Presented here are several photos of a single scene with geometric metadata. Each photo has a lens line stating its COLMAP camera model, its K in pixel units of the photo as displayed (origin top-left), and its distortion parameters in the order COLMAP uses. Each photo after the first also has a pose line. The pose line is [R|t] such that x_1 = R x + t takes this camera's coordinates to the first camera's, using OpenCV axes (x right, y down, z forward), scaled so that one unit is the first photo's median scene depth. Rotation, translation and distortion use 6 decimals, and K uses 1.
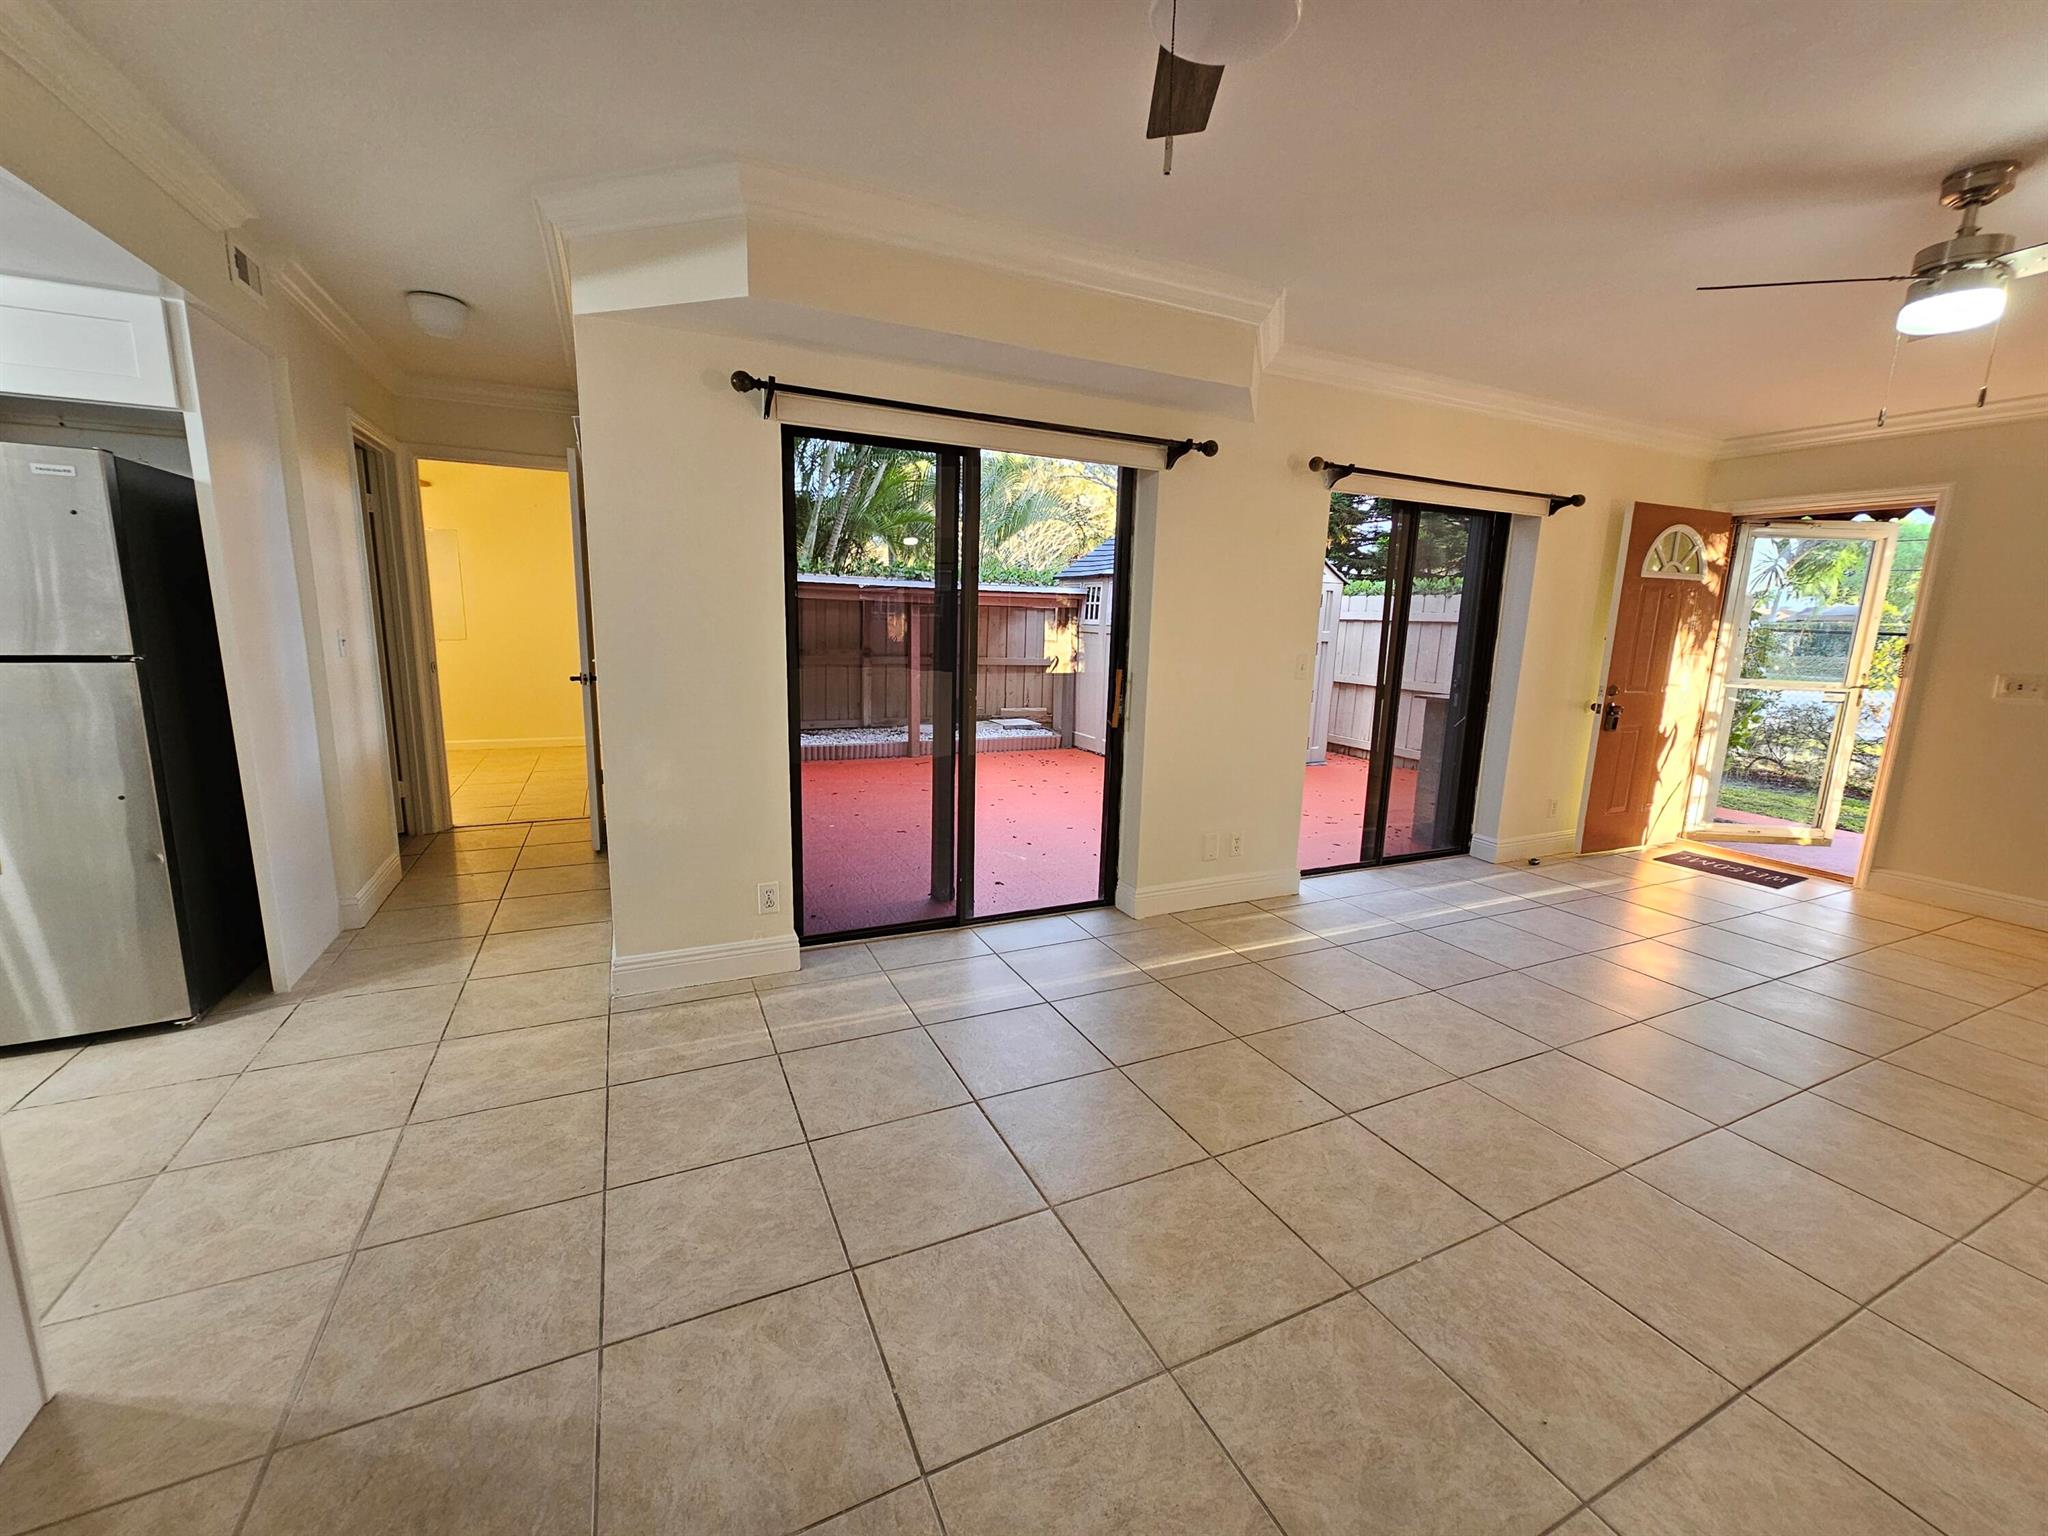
lens RADIAL K [[829.6, 0, 1024.0], [0, 829.6, 768.0], [0, 0, 1]] dist [-0.001234, 0.000240]
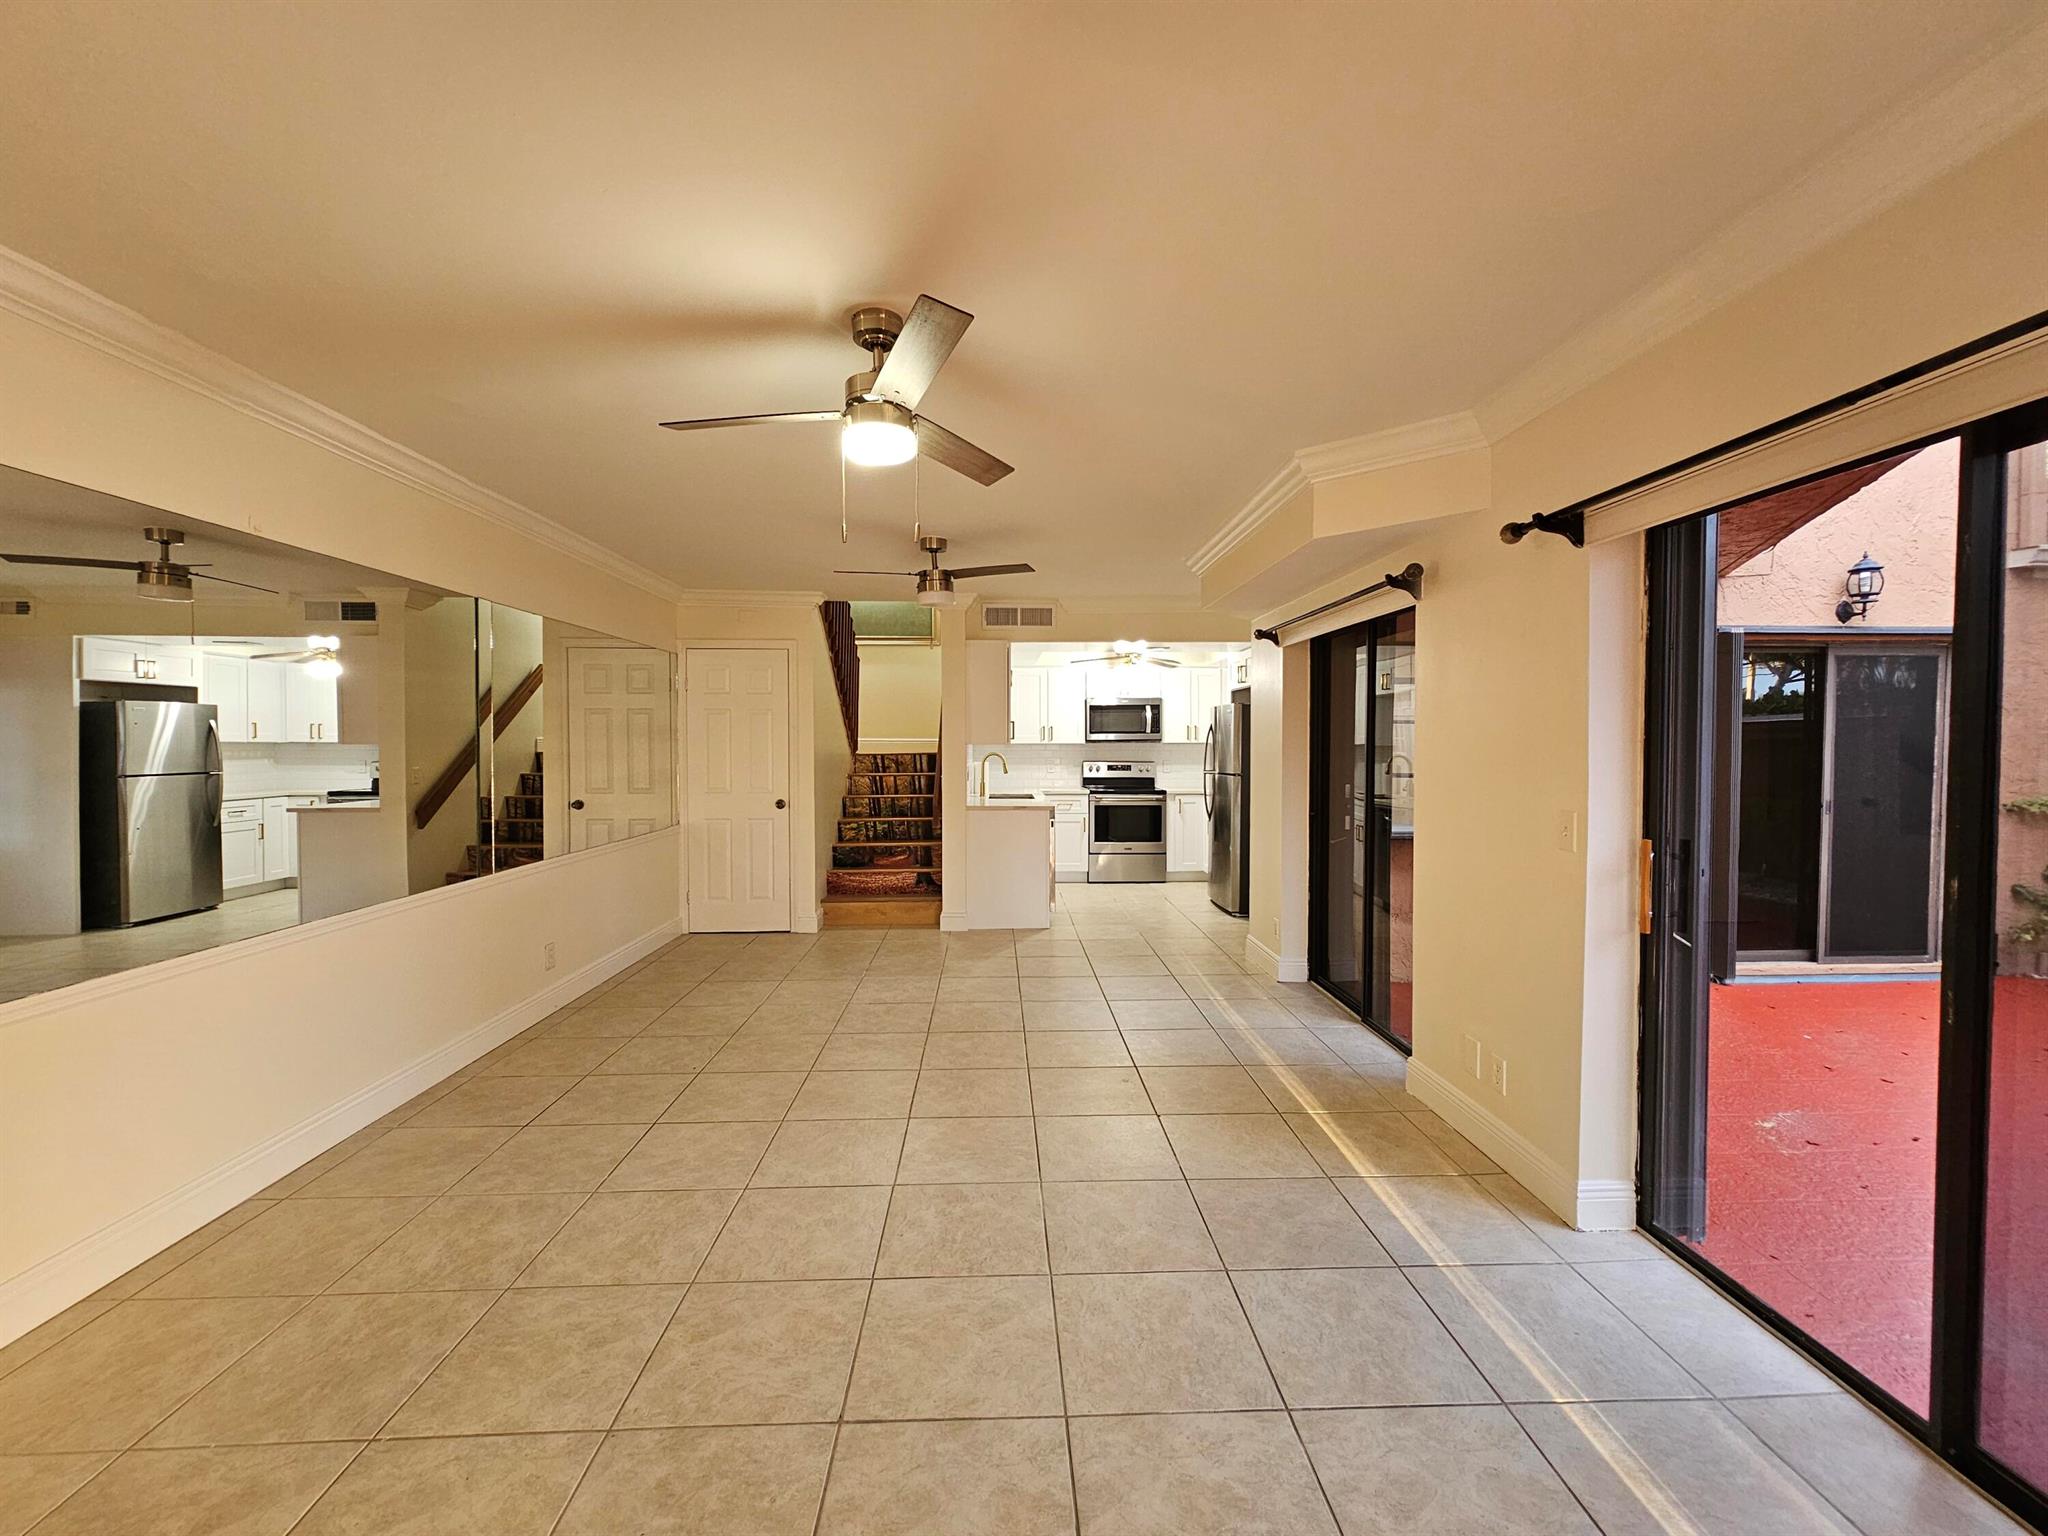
lens RADIAL K [[829.6, 0, 1024.0], [0, 829.6, 768.0], [0, 0, 1]] dist [-0.001234, 0.000240]
pose [[-0.396634, -0.004327, -0.917967, 1.435820], [-0.173752, 0.982267, 0.070444, -0.187001], [0.901383, 0.187439, -0.390352, 1.185133]]
